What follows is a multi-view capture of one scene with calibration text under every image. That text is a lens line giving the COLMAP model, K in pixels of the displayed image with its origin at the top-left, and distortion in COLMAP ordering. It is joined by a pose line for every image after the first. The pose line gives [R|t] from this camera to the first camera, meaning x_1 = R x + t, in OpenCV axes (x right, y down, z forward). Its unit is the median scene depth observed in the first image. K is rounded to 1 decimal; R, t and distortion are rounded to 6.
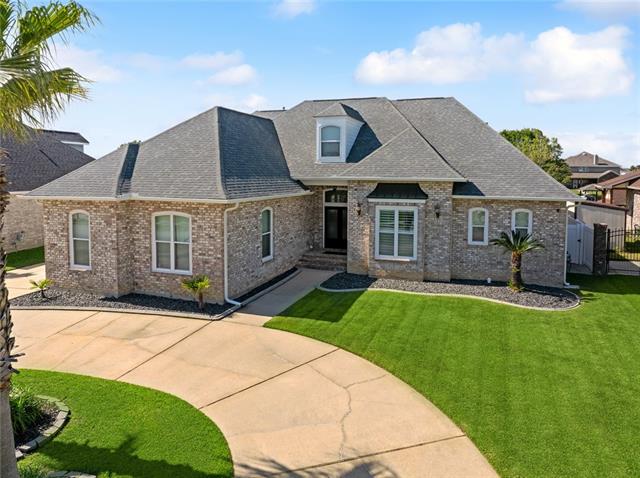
lens RADIAL K [[446.5, 0, 320.0], [0, 446.5, 239.0], [0, 0, 1]] dist [-0.078935, 0.000232]
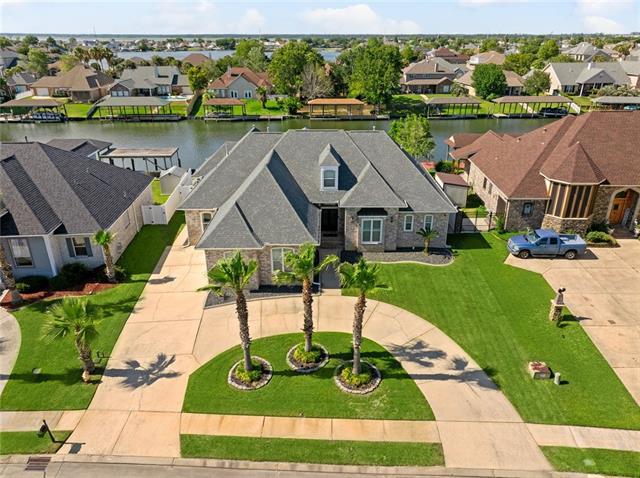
lens RADIAL K [[446.5, 0, 320.0], [0, 446.5, 239.0], [0, 0, 1]] dist [-0.078935, 0.000232]
pose [[0.939385, -0.145050, 0.310670, -0.692944], [0.050660, 0.954879, 0.292643, -0.589634], [-0.339100, -0.259166, 0.904347, -0.771479]]
